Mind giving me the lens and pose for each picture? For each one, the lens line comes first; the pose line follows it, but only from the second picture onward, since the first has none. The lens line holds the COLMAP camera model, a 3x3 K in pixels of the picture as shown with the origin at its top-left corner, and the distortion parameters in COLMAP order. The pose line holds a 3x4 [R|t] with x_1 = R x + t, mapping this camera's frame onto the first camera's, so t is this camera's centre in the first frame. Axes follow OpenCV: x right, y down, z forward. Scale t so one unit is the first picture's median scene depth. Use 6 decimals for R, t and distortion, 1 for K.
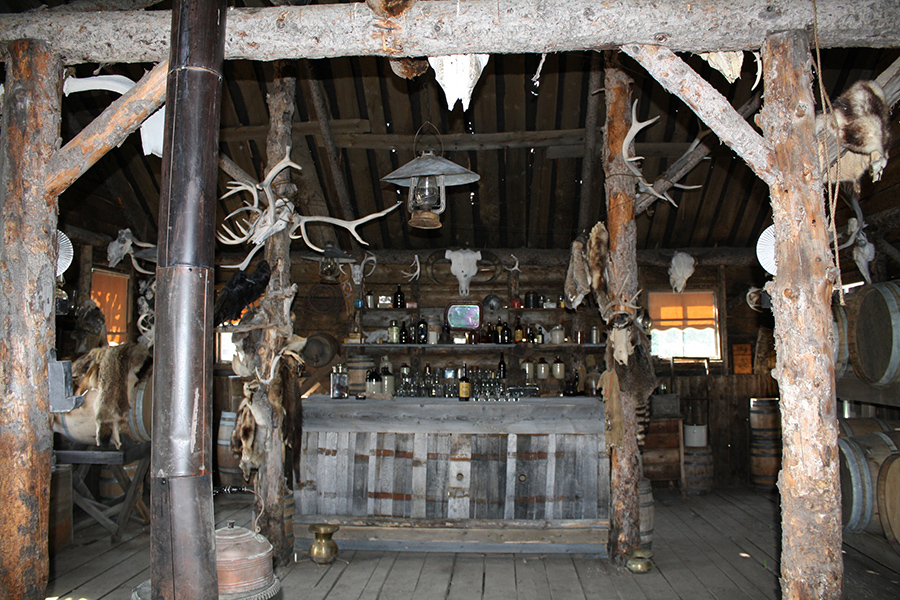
lens RADIAL K [[750.3, 0, 450.0], [0, 750.3, 300.0], [0, 0, 1]] dist [-0.177138, 0.165740]
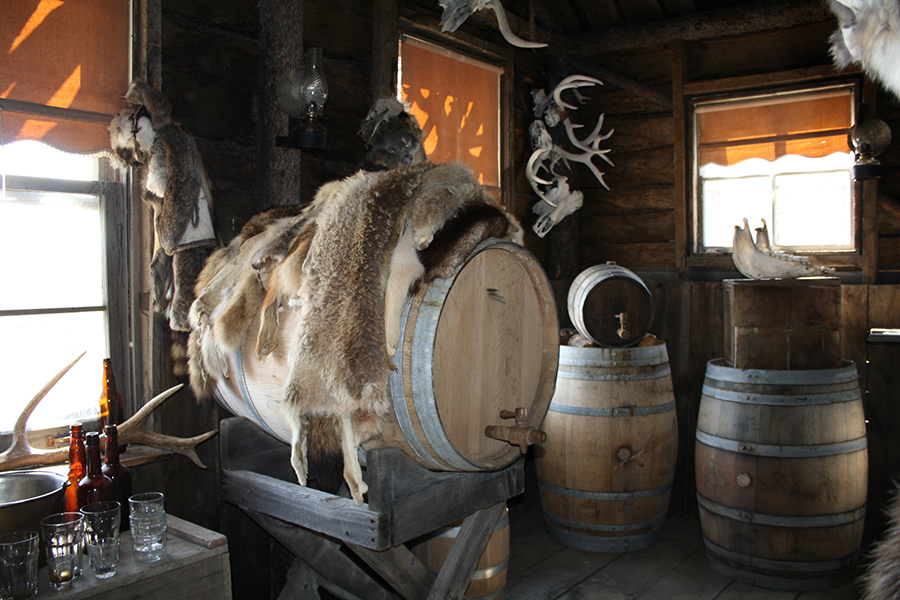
lens RADIAL K [[750.3, 0, 450.0], [0, 750.3, 300.0], [0, 0, 1]] dist [-0.177138, 0.165740]
pose [[0.813930, 0.020944, -0.580585, -0.213492], [0.040100, 0.994941, 0.092108, 0.081178], [0.579577, -0.098251, 0.808973, 0.662211]]
